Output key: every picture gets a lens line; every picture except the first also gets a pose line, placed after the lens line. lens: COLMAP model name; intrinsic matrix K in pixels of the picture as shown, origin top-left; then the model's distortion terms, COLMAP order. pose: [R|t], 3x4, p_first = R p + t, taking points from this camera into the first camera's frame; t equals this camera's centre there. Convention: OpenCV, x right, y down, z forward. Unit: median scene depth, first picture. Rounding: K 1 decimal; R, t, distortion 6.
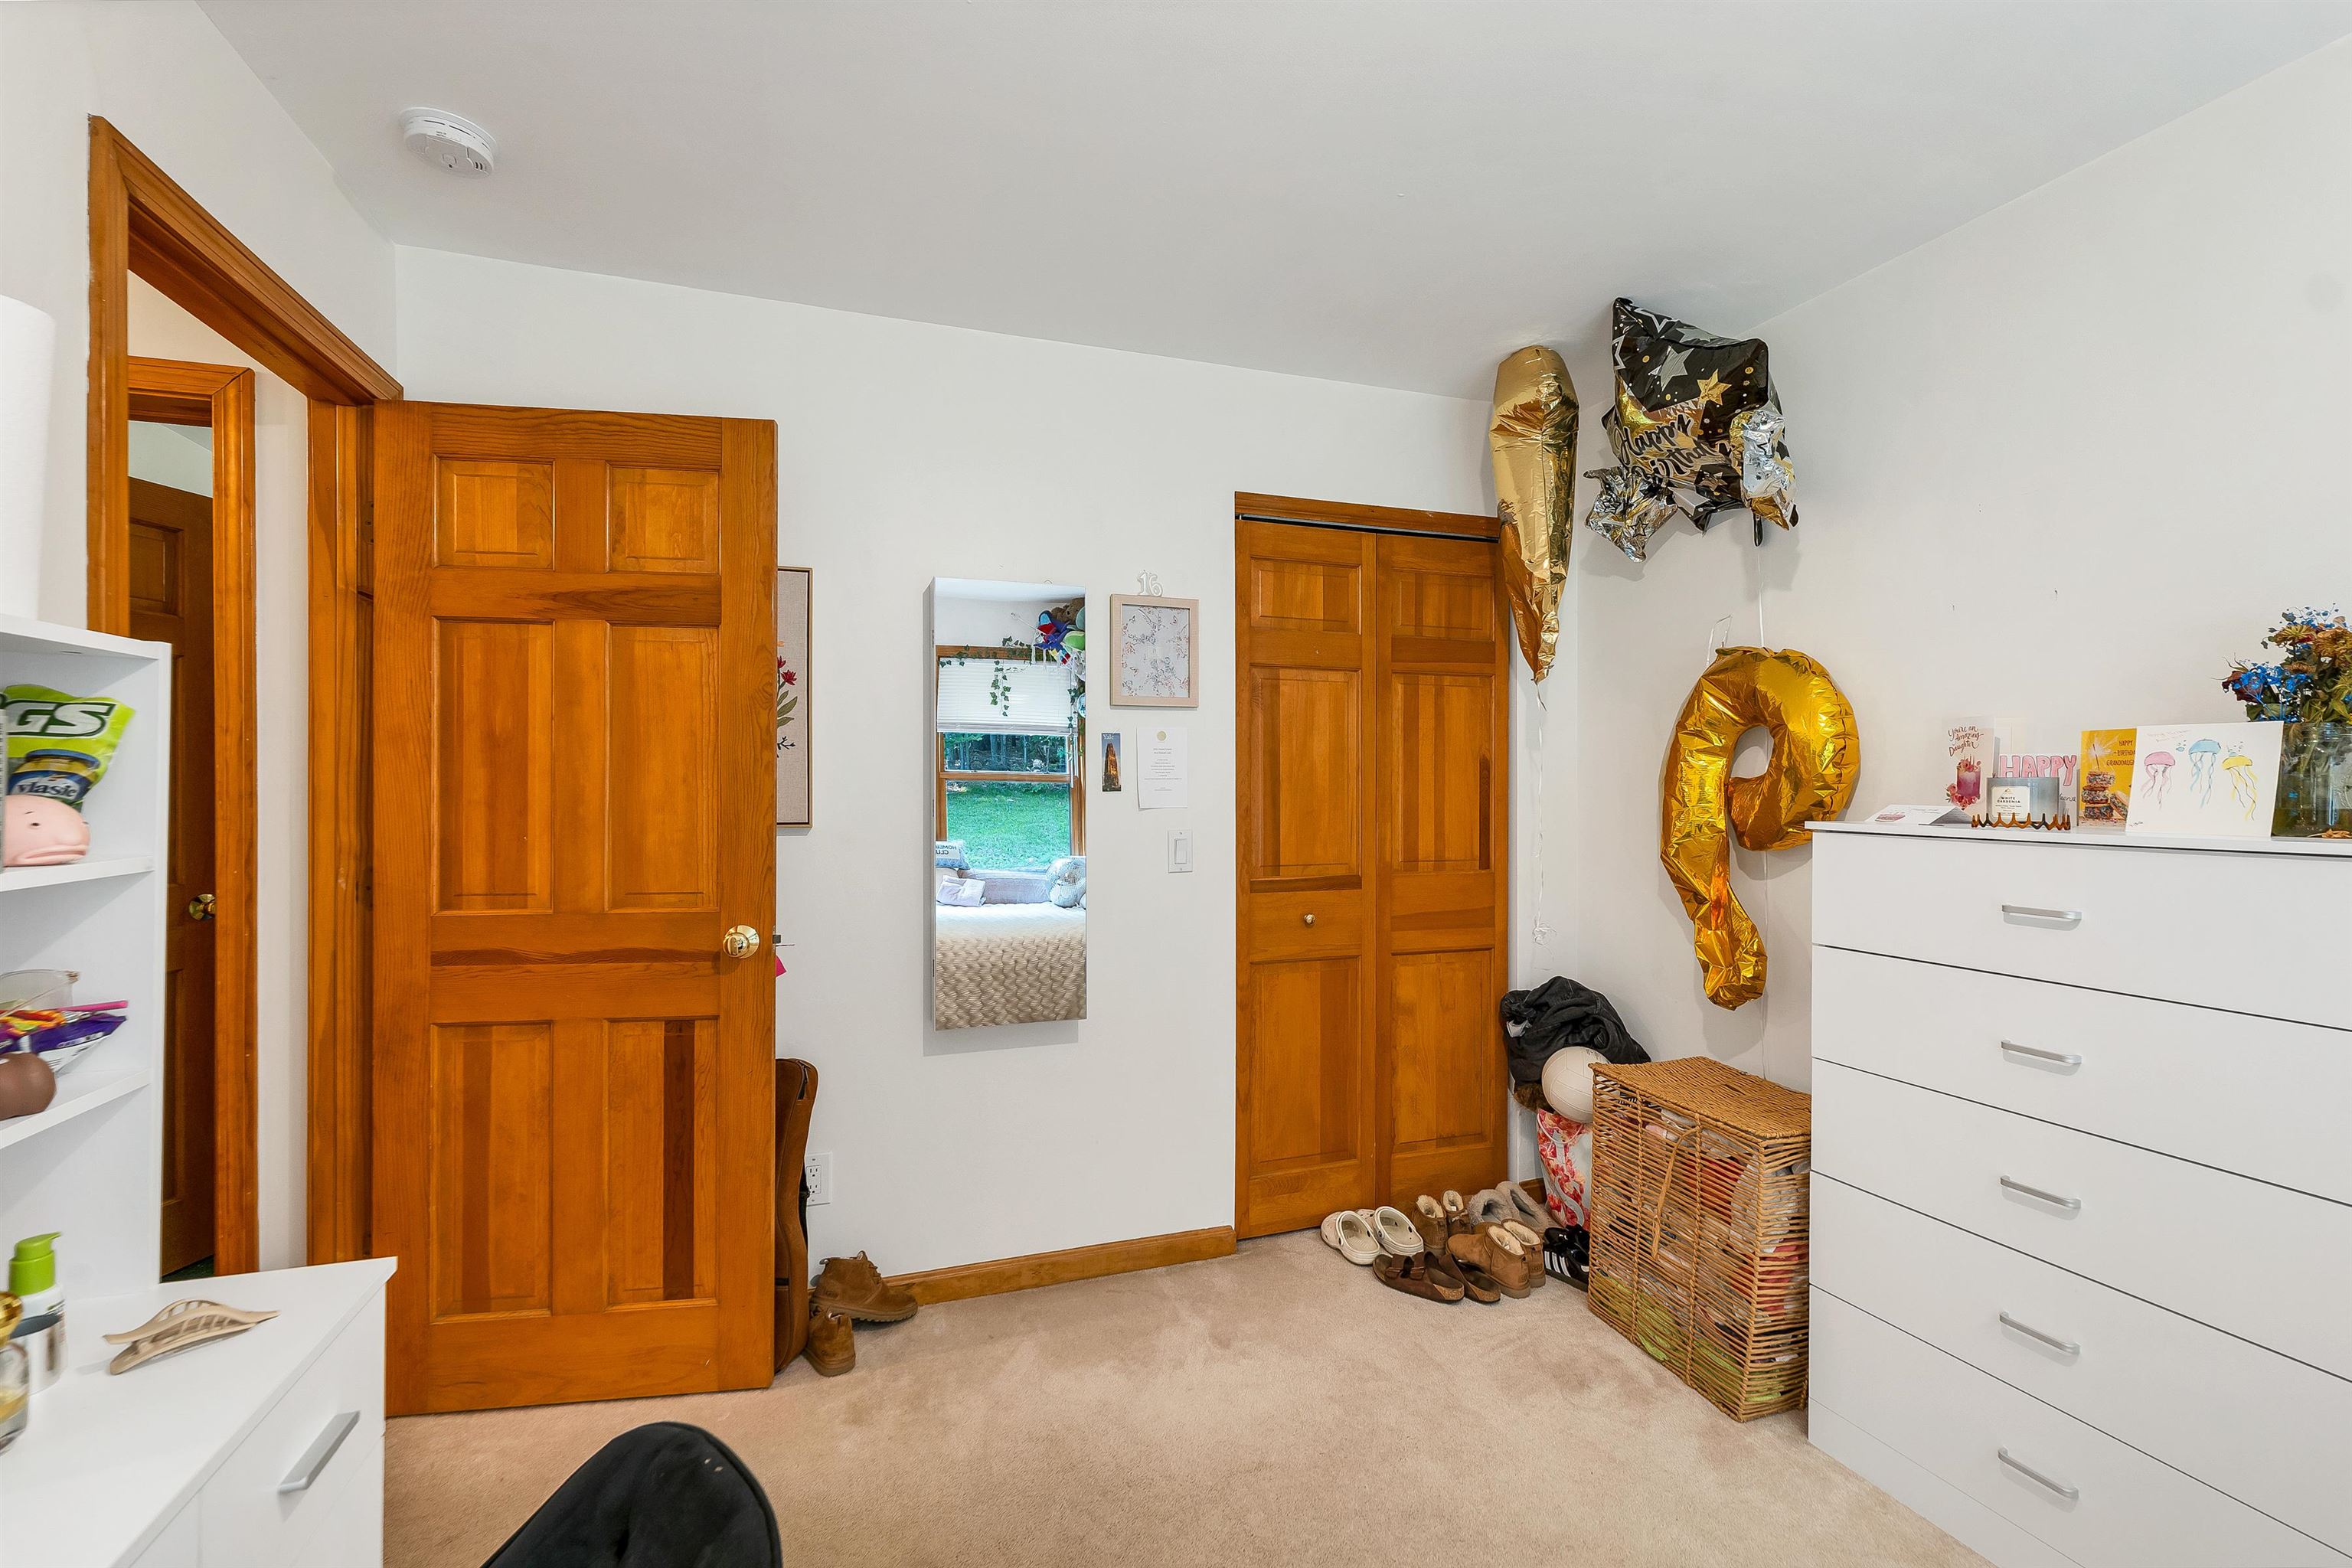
lens RADIAL K [[1007.3, 0, 1169.3], [0, 1007.3, 774.8], [0, 0, 1]] dist [0.000753, -0.000112]
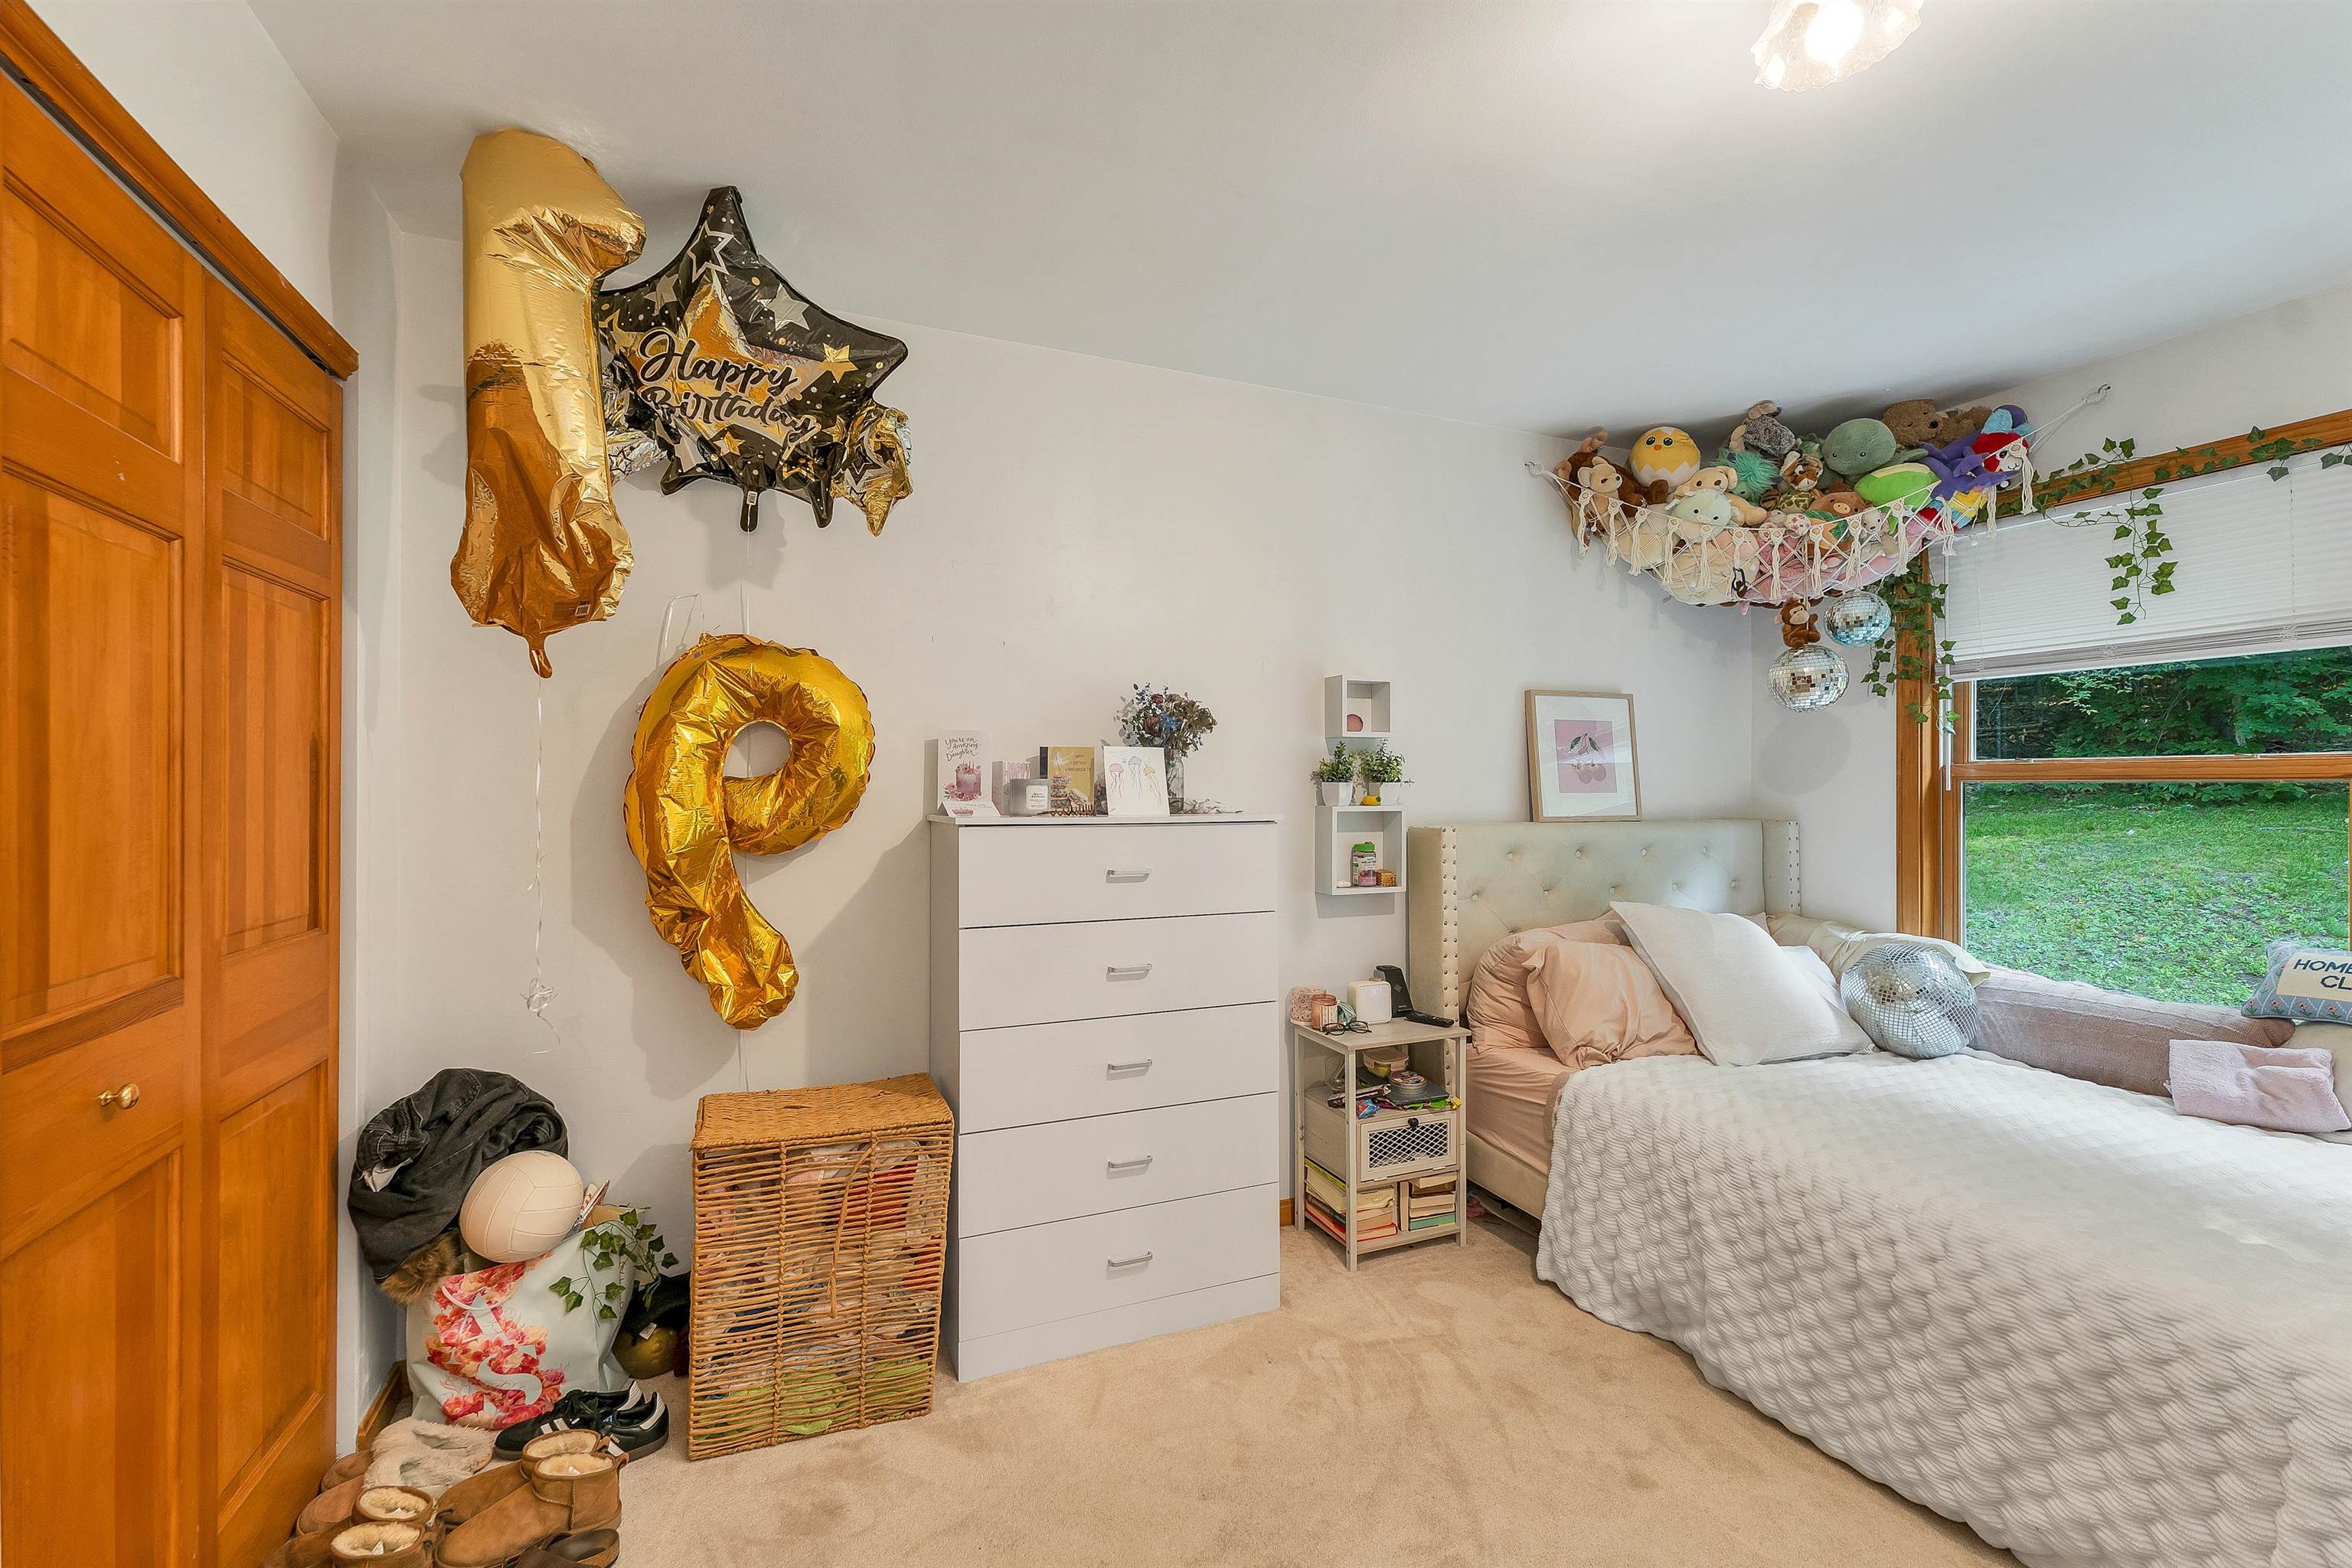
lens RADIAL K [[968.6, 0, 1176.0], [0, 968.6, 784.0], [0, 0, 1]] dist [0.000389, 0.000271]
pose [[-0.060261, 0.003193, 0.998178, -0.339909], [-0.007528, 0.999965, -0.003653, 0.009361], [-0.998154, -0.007735, -0.060235, 0.654312]]
